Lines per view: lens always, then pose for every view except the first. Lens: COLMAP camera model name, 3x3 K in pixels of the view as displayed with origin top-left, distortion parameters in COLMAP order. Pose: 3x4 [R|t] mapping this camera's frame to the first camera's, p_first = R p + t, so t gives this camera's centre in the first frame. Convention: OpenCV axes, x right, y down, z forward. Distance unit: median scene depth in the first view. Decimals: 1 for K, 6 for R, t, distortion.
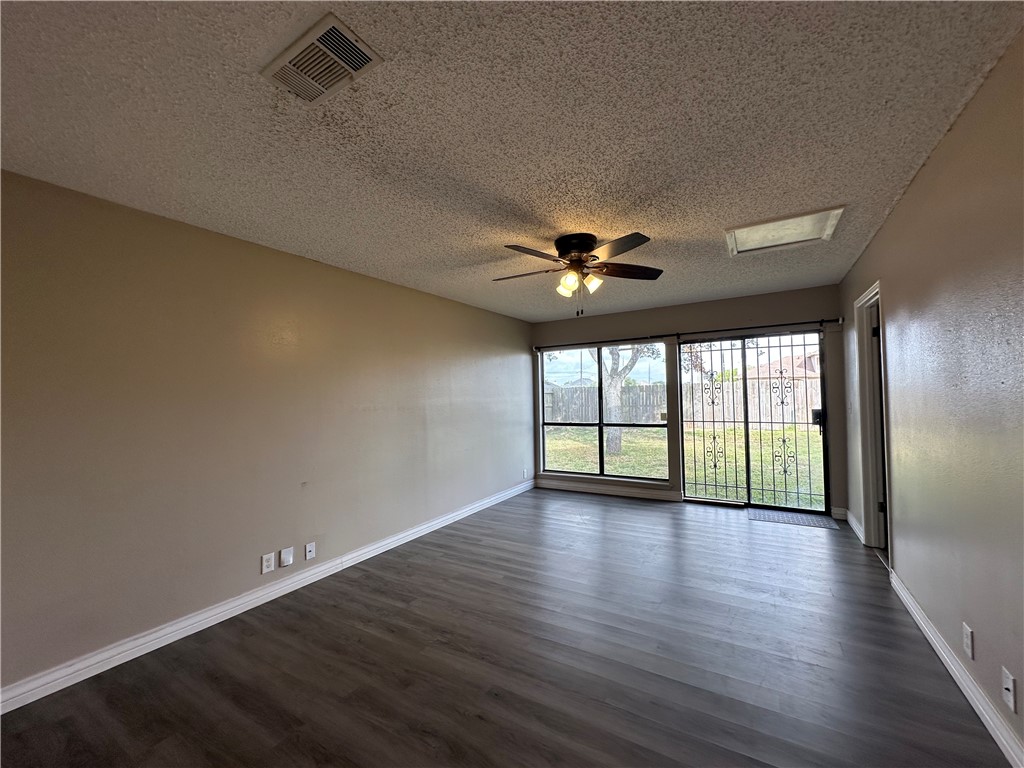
lens RADIAL K [[409.6, 0, 512.5], [0, 409.6, 384.8], [0, 0, 1]] dist [0.000843, 0.000045]
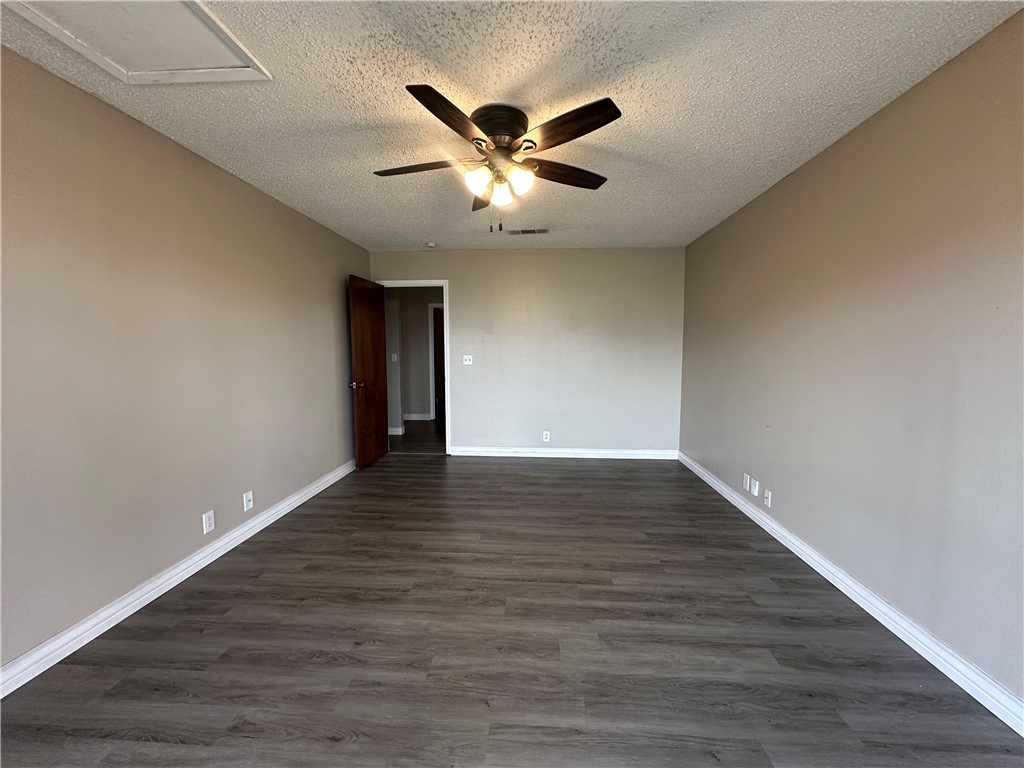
lens RADIAL K [[409.6, 0, 512.5], [0, 409.6, 384.8], [0, 0, 1]] dist [0.000843, 0.000045]
pose [[-0.889618, 0.065676, -0.451958, 0.467576], [0.037969, 0.996816, 0.070116, 0.052013], [0.455124, 0.045216, -0.889279, 1.611359]]
